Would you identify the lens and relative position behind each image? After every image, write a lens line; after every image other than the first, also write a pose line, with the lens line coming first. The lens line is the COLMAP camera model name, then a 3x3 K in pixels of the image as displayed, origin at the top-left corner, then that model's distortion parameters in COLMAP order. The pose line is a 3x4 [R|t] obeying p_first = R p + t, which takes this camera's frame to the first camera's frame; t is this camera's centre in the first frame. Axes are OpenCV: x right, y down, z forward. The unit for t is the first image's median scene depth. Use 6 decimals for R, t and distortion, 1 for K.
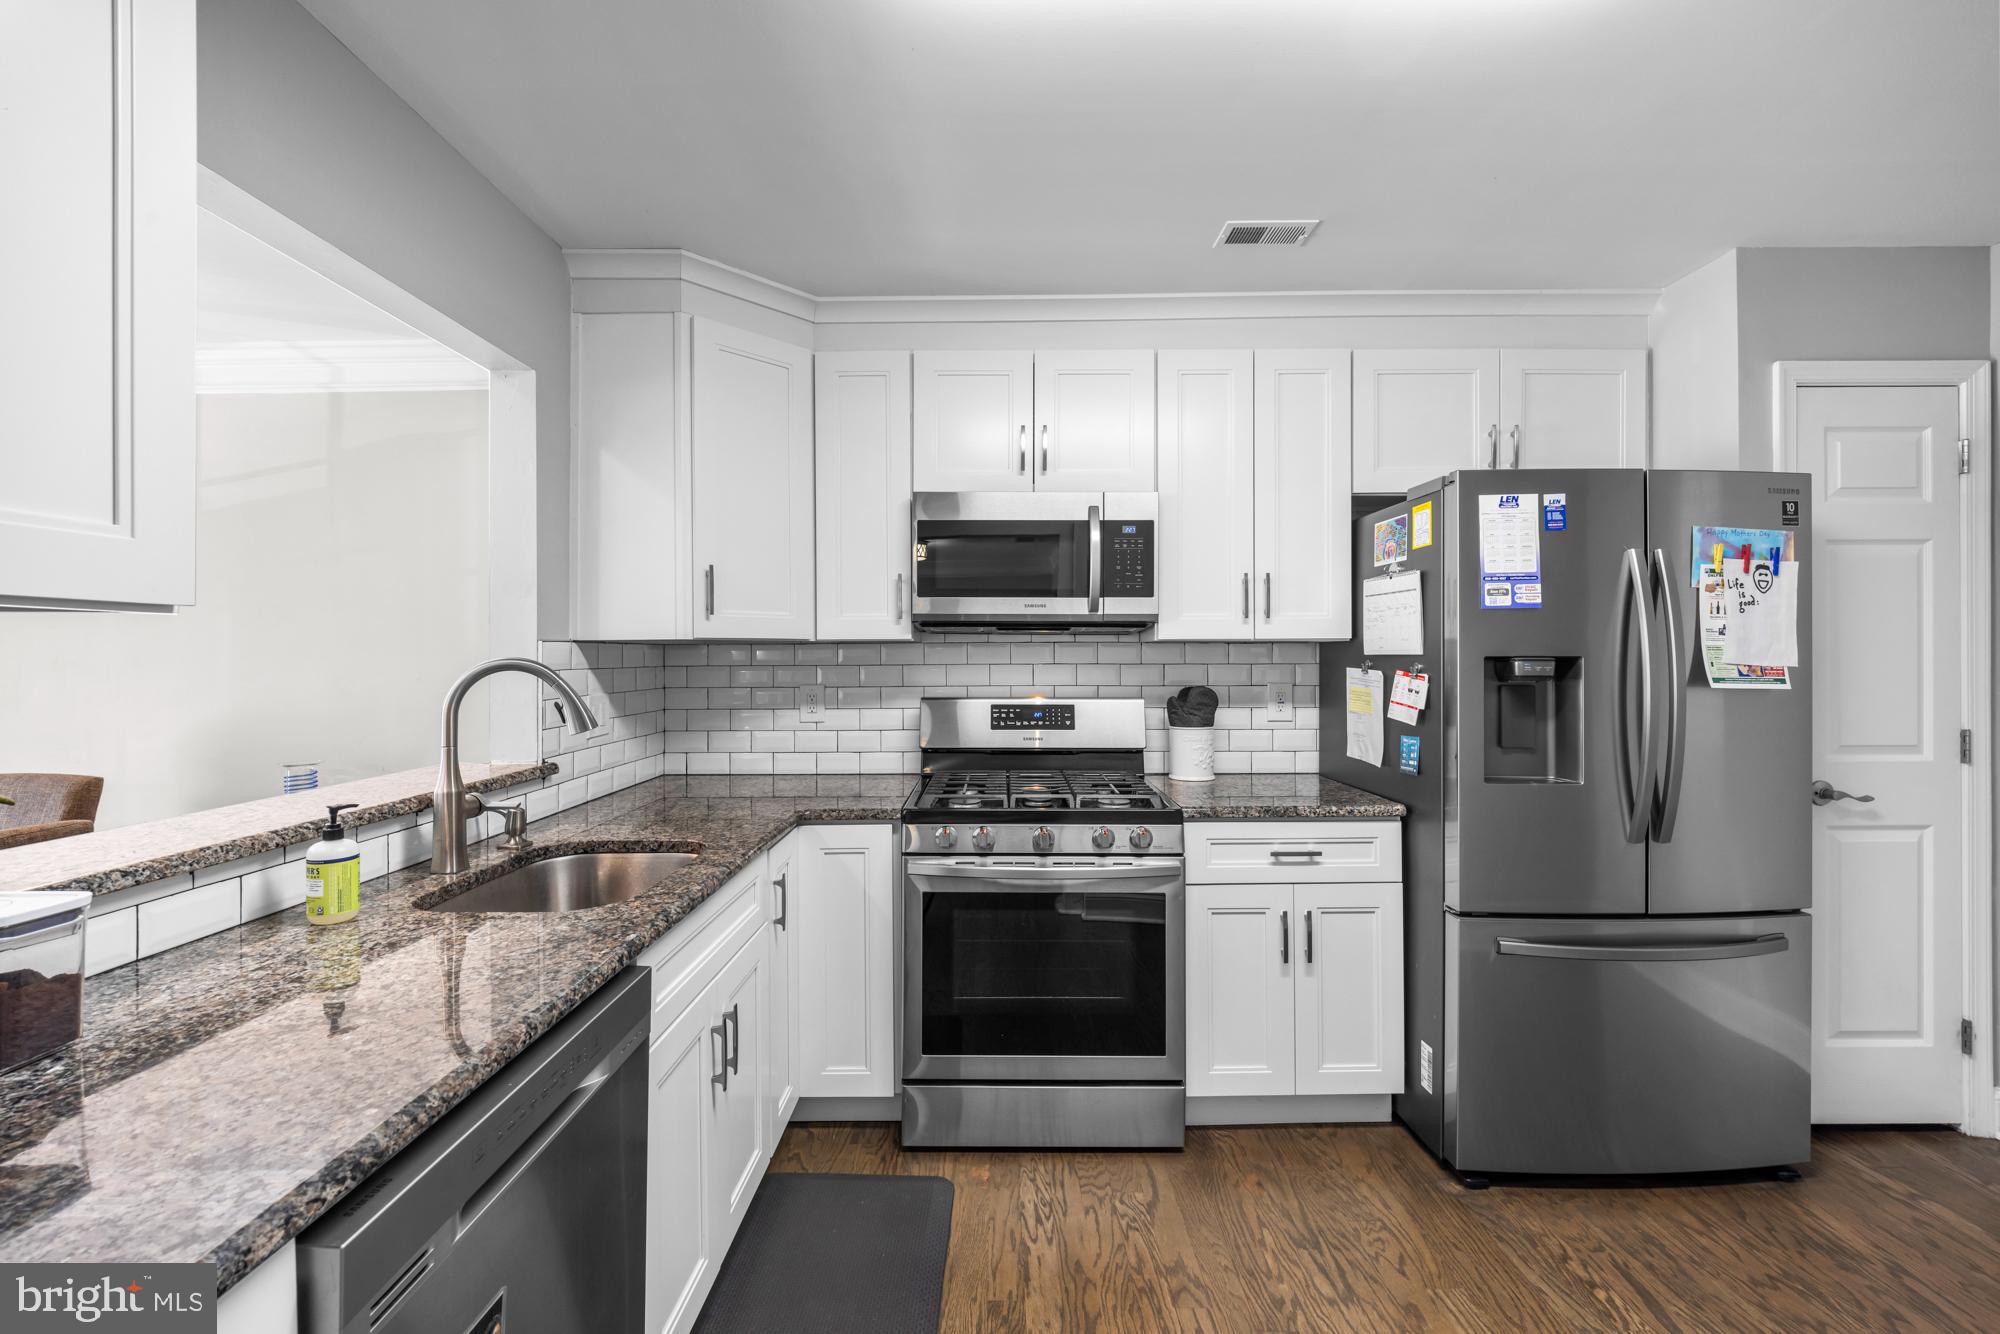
lens RADIAL K [[822.3, 0, 1001.7], [0, 822.3, 650.4], [0, 0, 1]] dist [-0.003040, 0.000021]
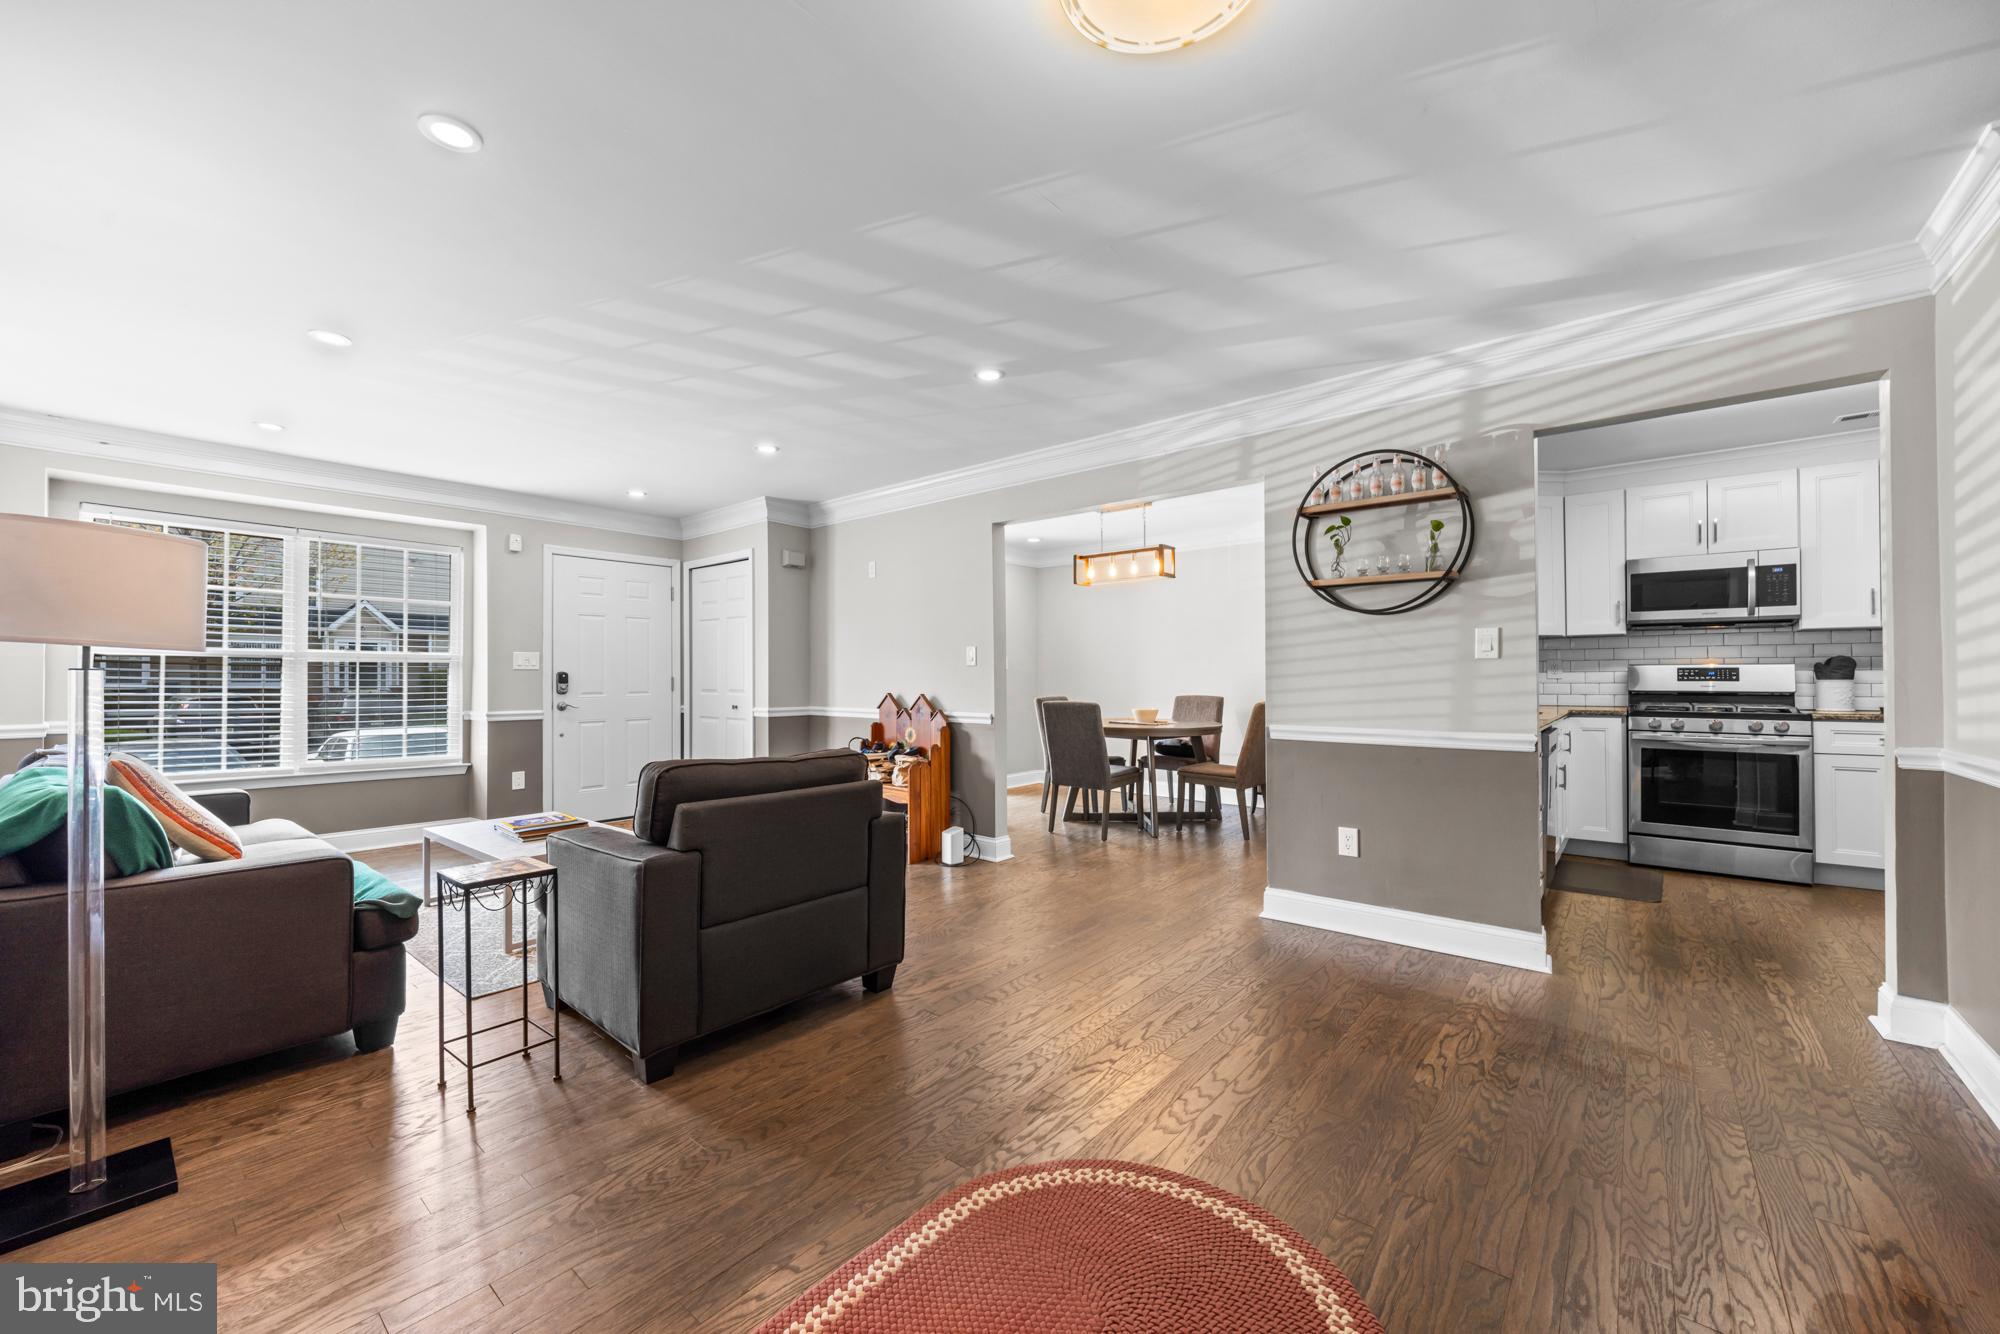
lens RADIAL K [[775.3, 0, 1000.0], [0, 775.3, 667.0], [0, 0, 1]] dist [-0.000442, -0.000052]
pose [[0.766093, -0.008183, -0.642677, -0.073406], [0.004729, 0.999964, -0.007095, 0.084634], [0.642712, 0.002397, 0.766104, -1.615777]]
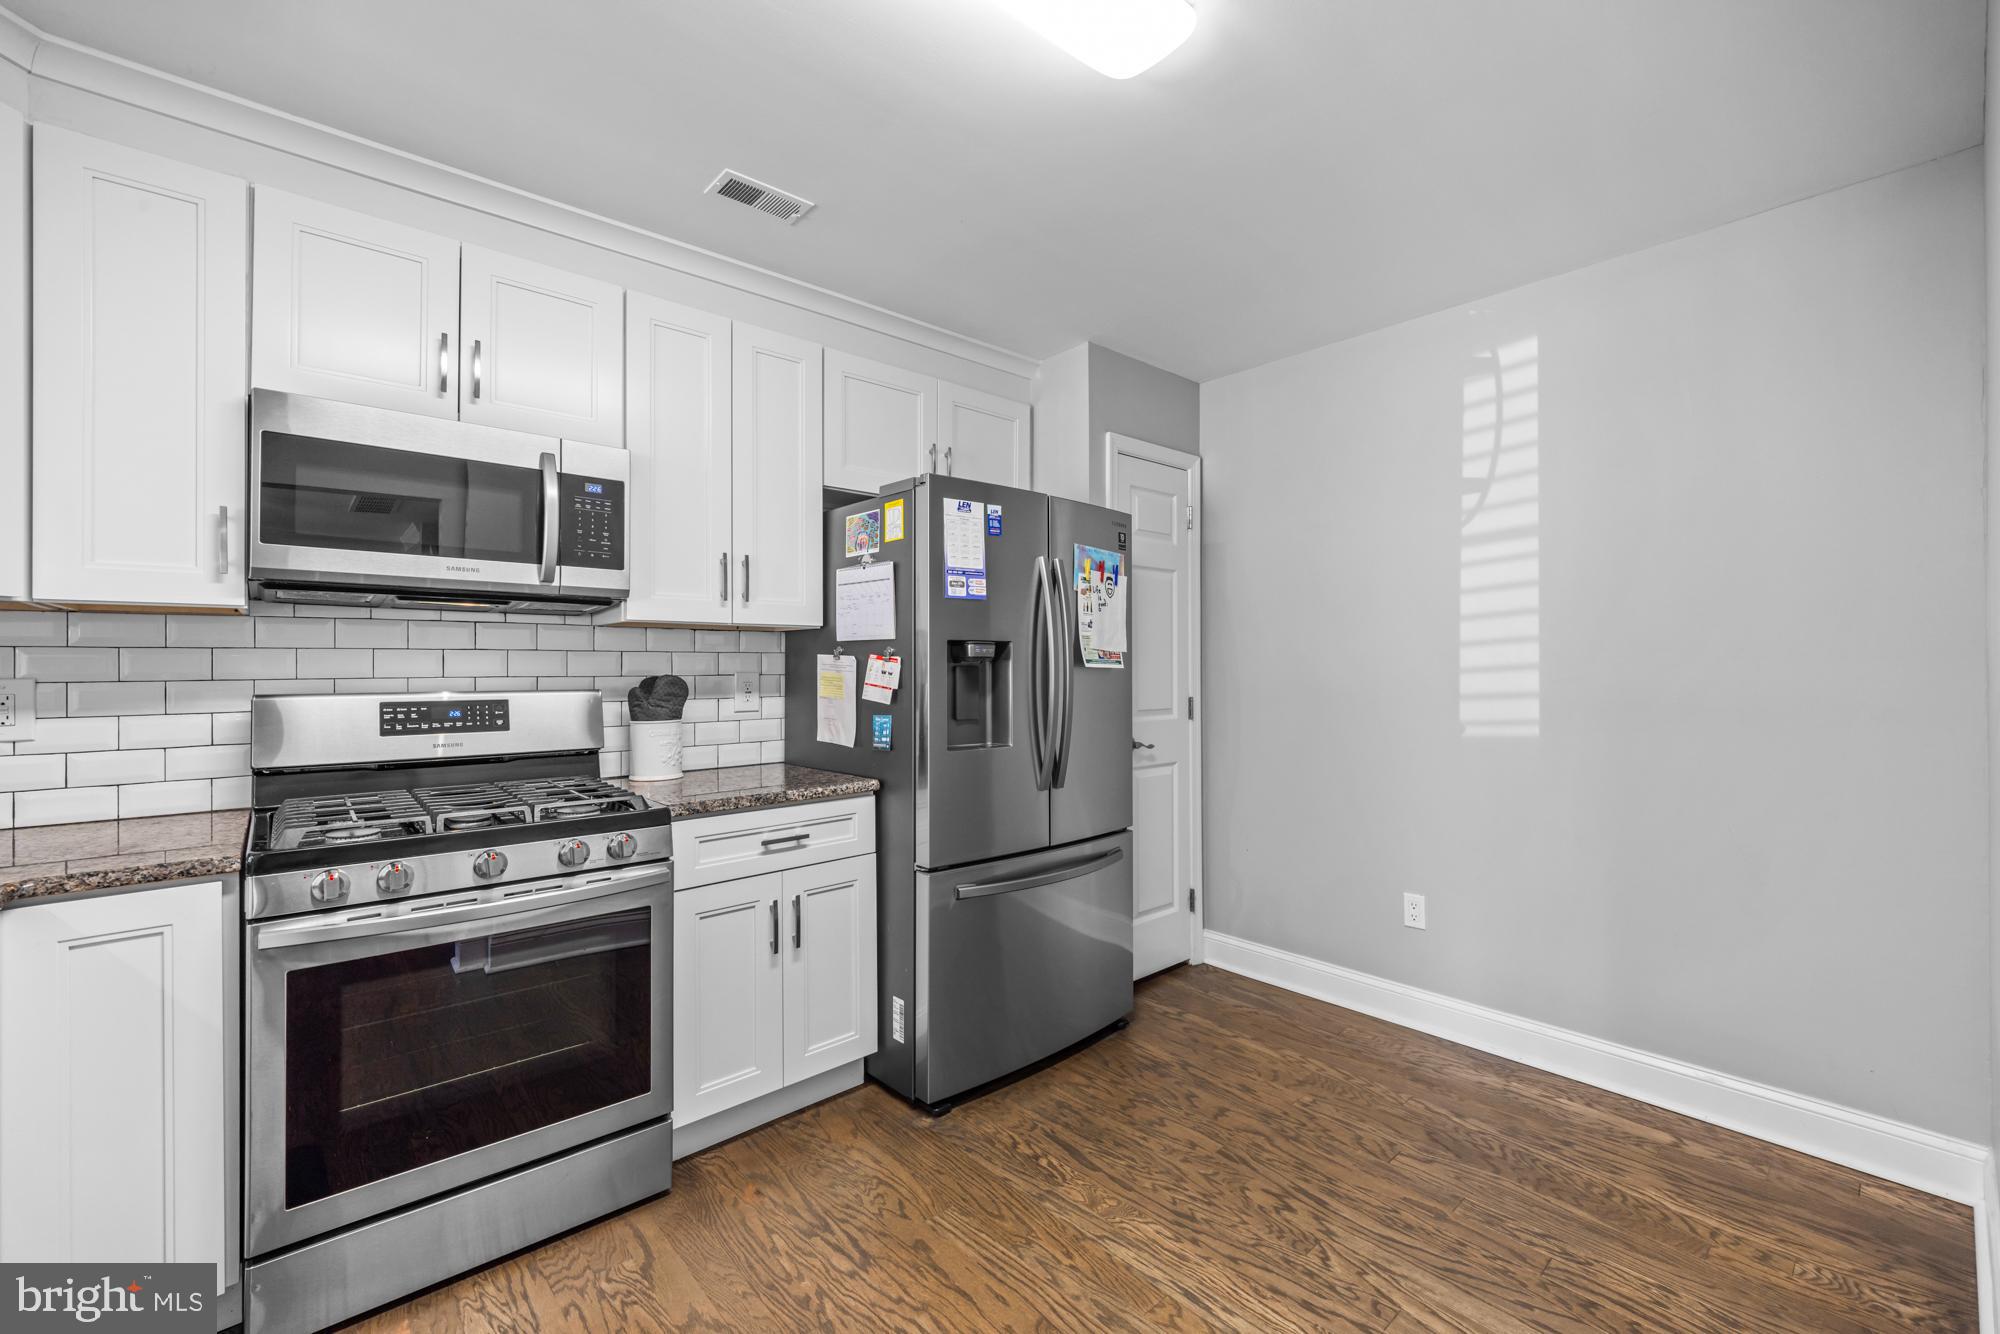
lens RADIAL K [[819.9, 0, 999.3], [0, 819.9, 655.0], [0, 0, 1]] dist [0.013688, -0.014917]
pose [[0.755731, 0.006834, 0.654847, -0.093082], [-0.001516, 0.999961, -0.008686, 0.035056], [-0.654881, 0.005571, 0.755712, 0.090250]]
